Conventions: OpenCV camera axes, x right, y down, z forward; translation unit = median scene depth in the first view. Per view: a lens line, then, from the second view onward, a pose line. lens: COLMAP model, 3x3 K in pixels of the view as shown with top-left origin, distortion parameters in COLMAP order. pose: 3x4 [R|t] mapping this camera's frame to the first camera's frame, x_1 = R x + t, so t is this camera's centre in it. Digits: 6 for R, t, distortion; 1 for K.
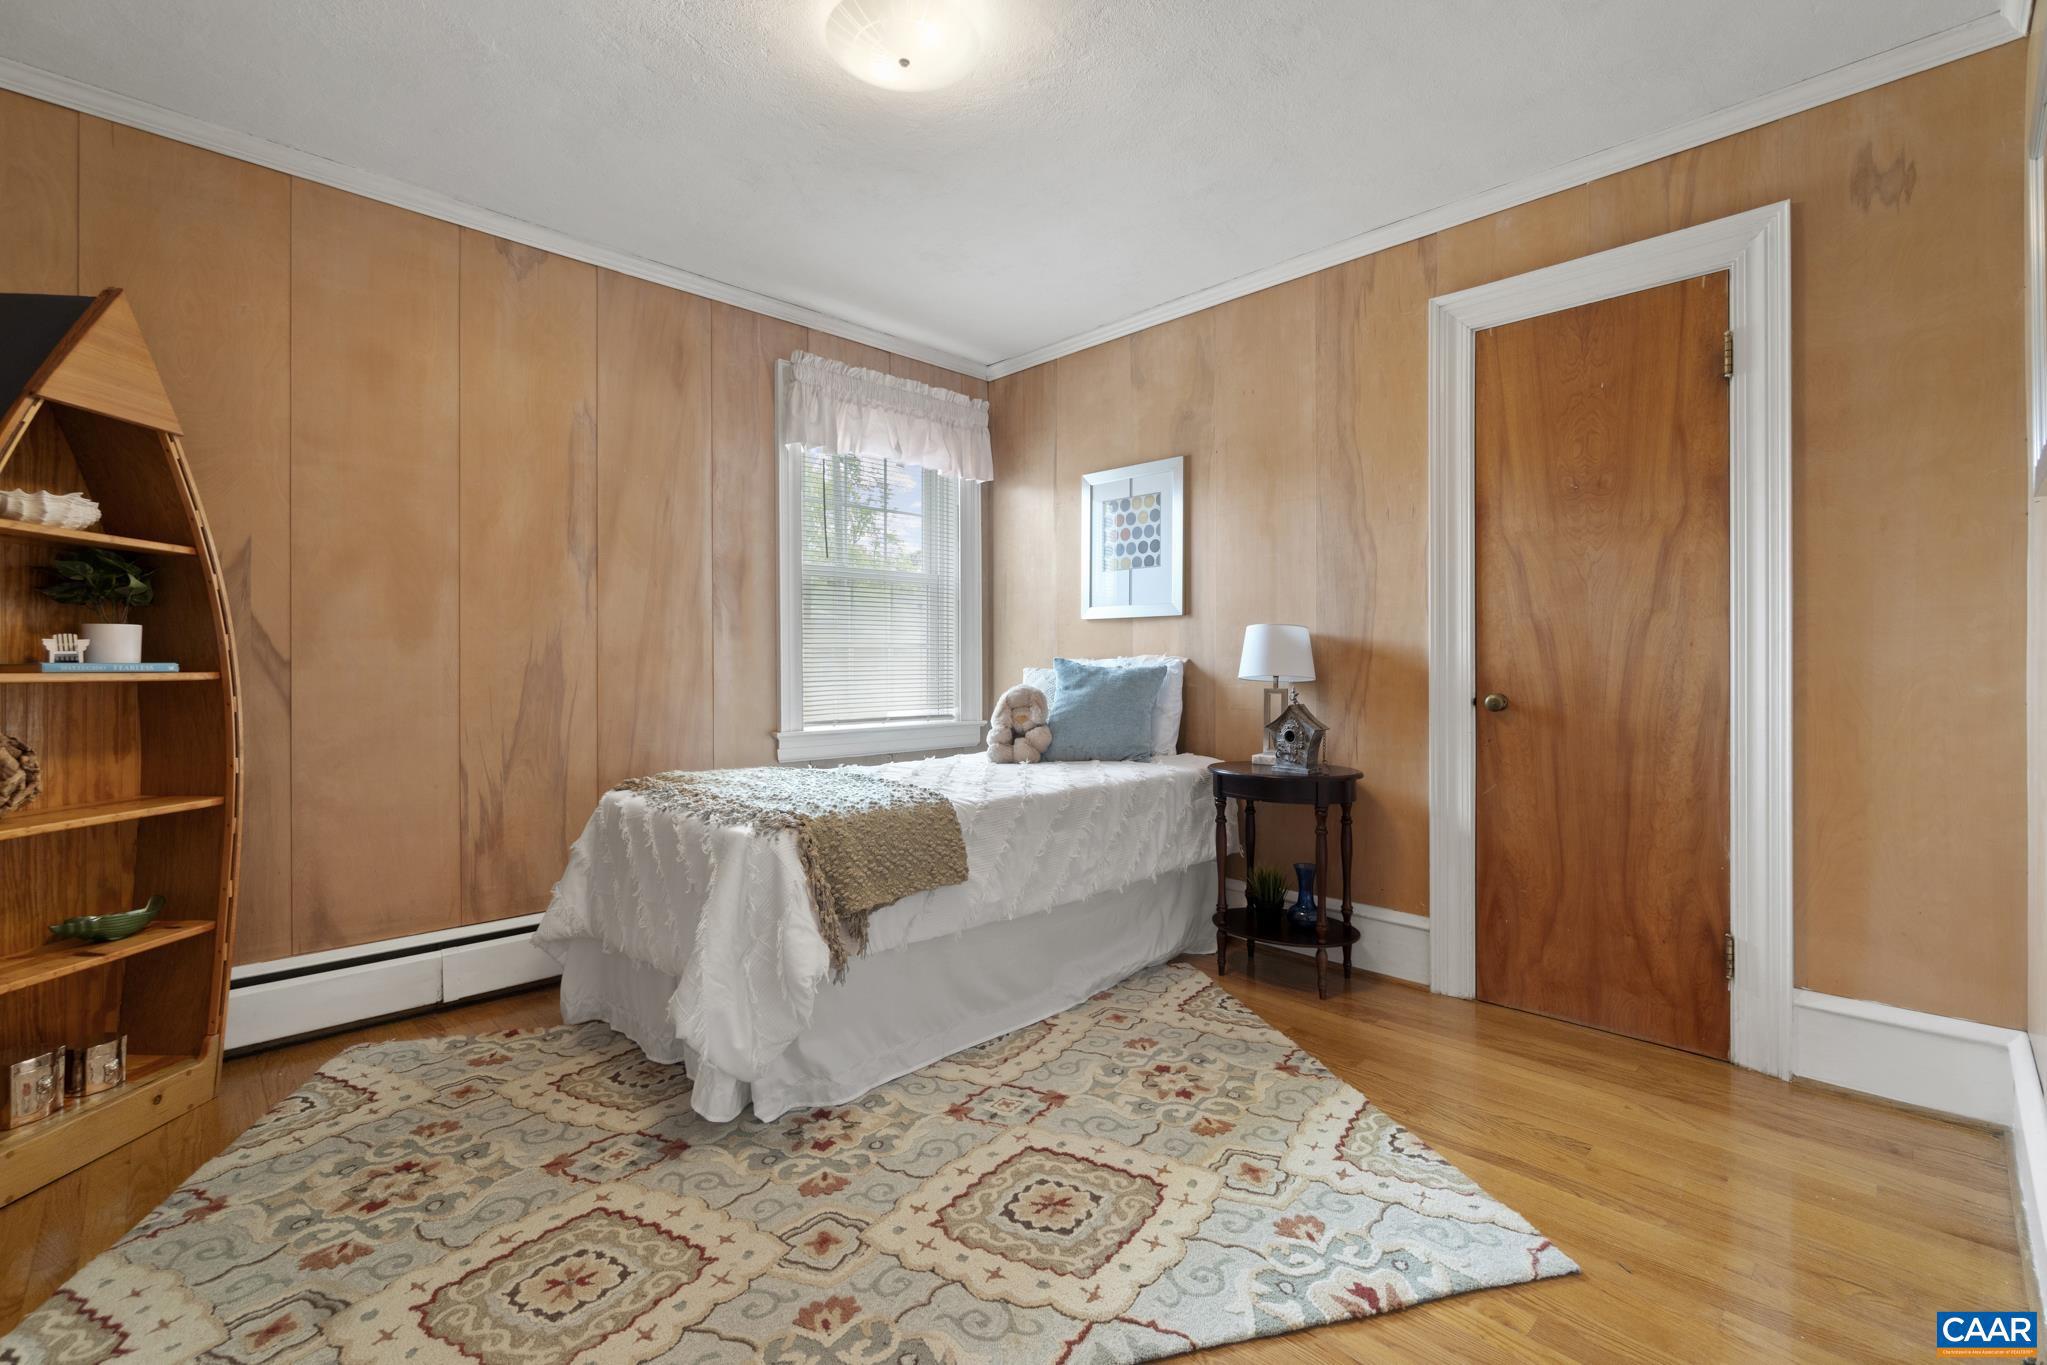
lens RADIAL K [[896.2, 0, 1014.5], [0, 896.2, 661.1], [0, 0, 1]] dist [-0.003449, -0.000069]
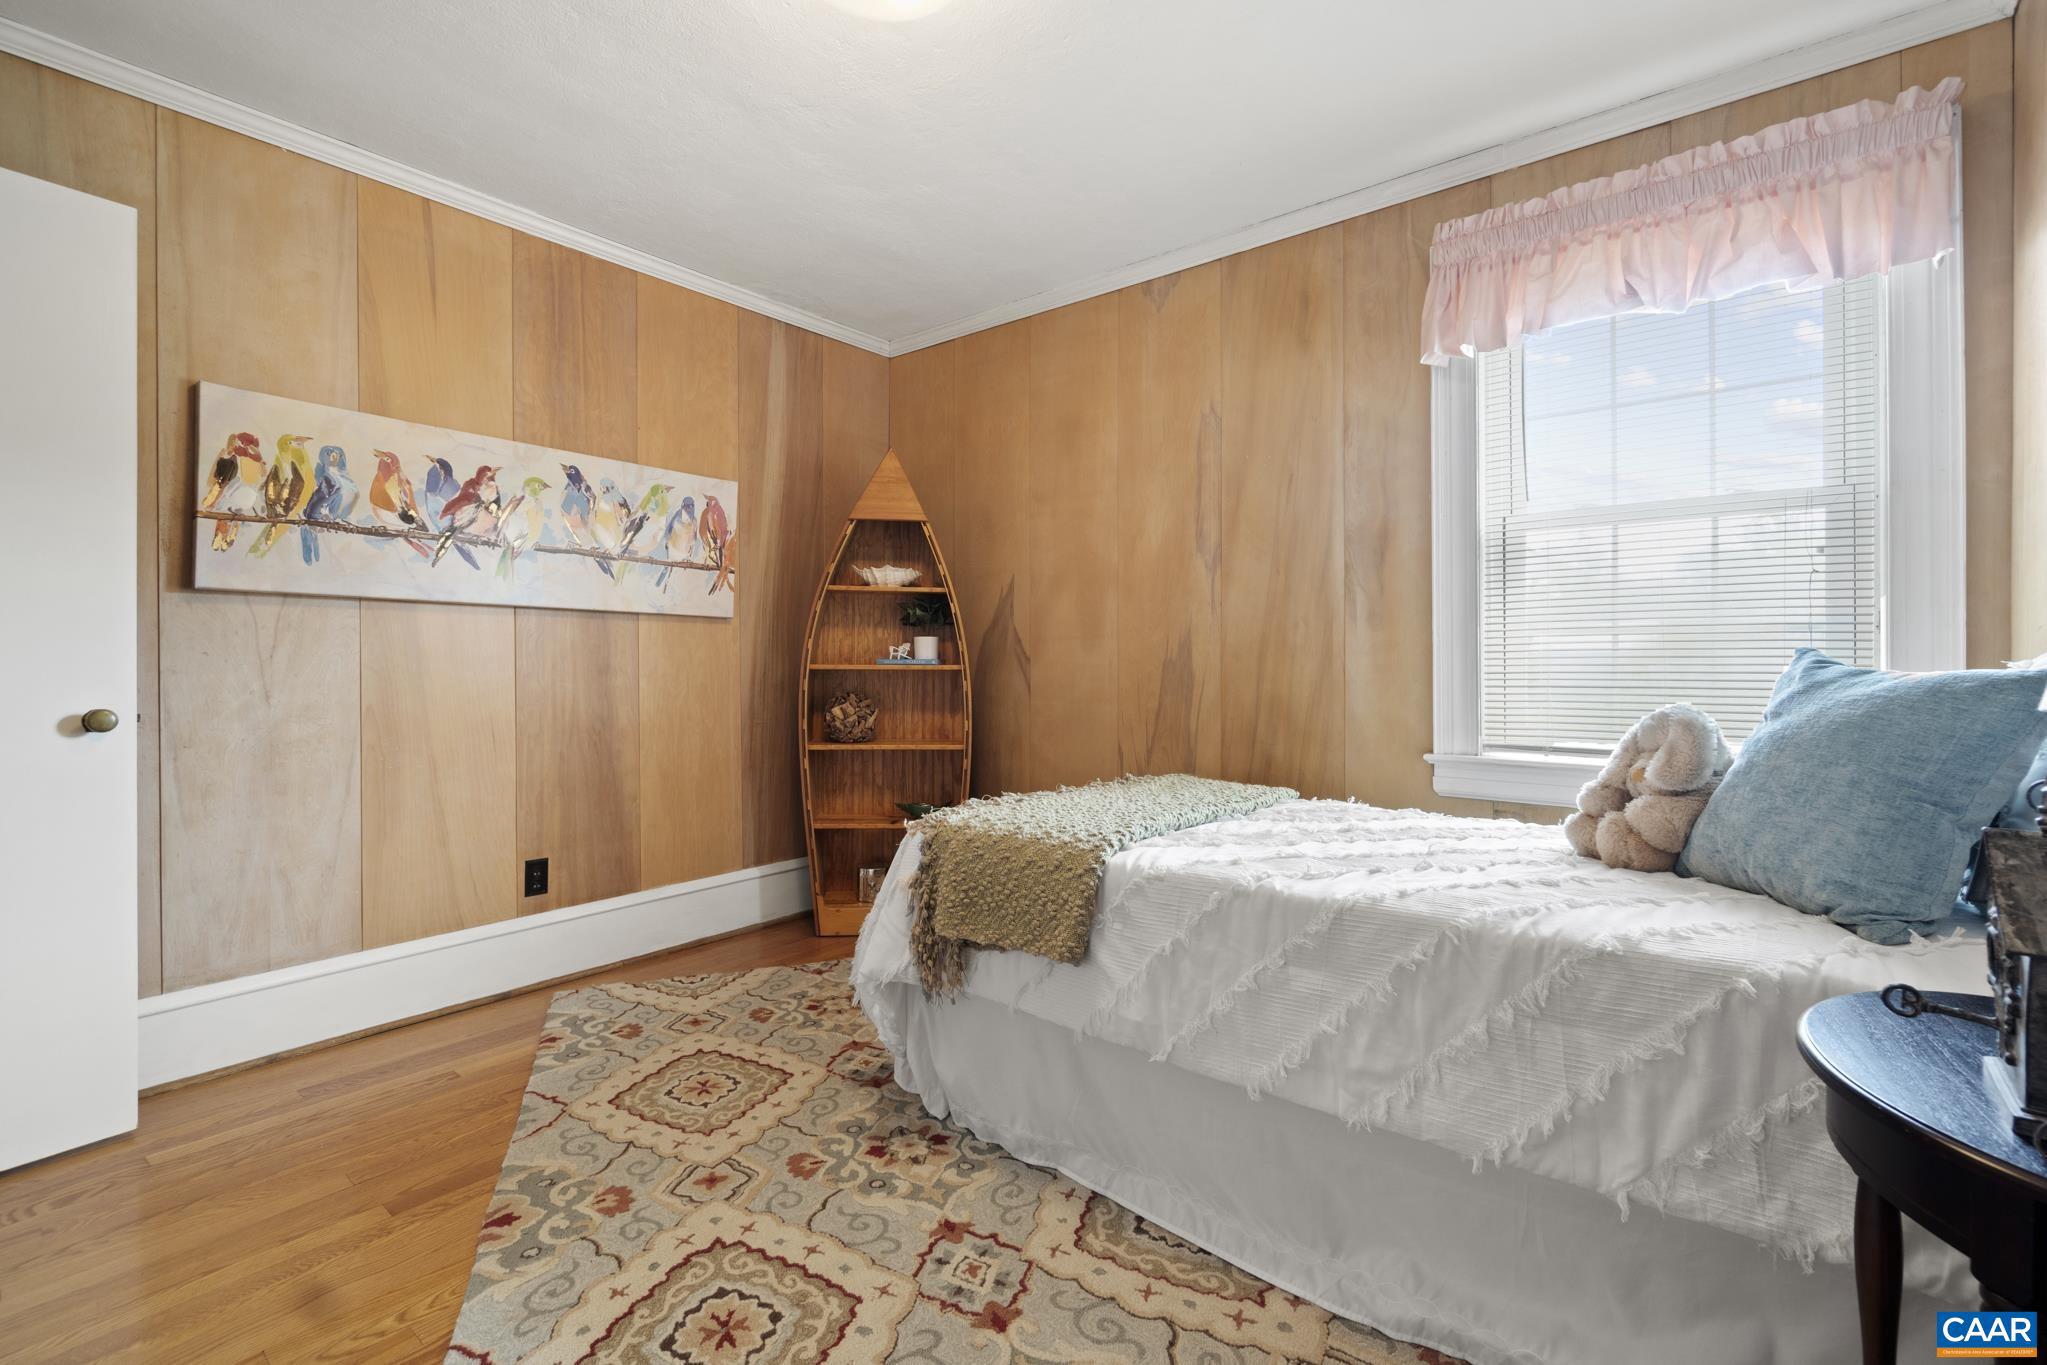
lens RADIAL K [[896.2, 0, 1014.5], [0, 896.2, 661.1], [0, 0, 1]] dist [-0.003449, -0.000069]
pose [[0.115572, 0.003569, -0.993293, 0.606608], [0.003162, 0.999987, 0.003961, -0.000703], [0.993294, -0.003598, 0.115560, 0.809879]]
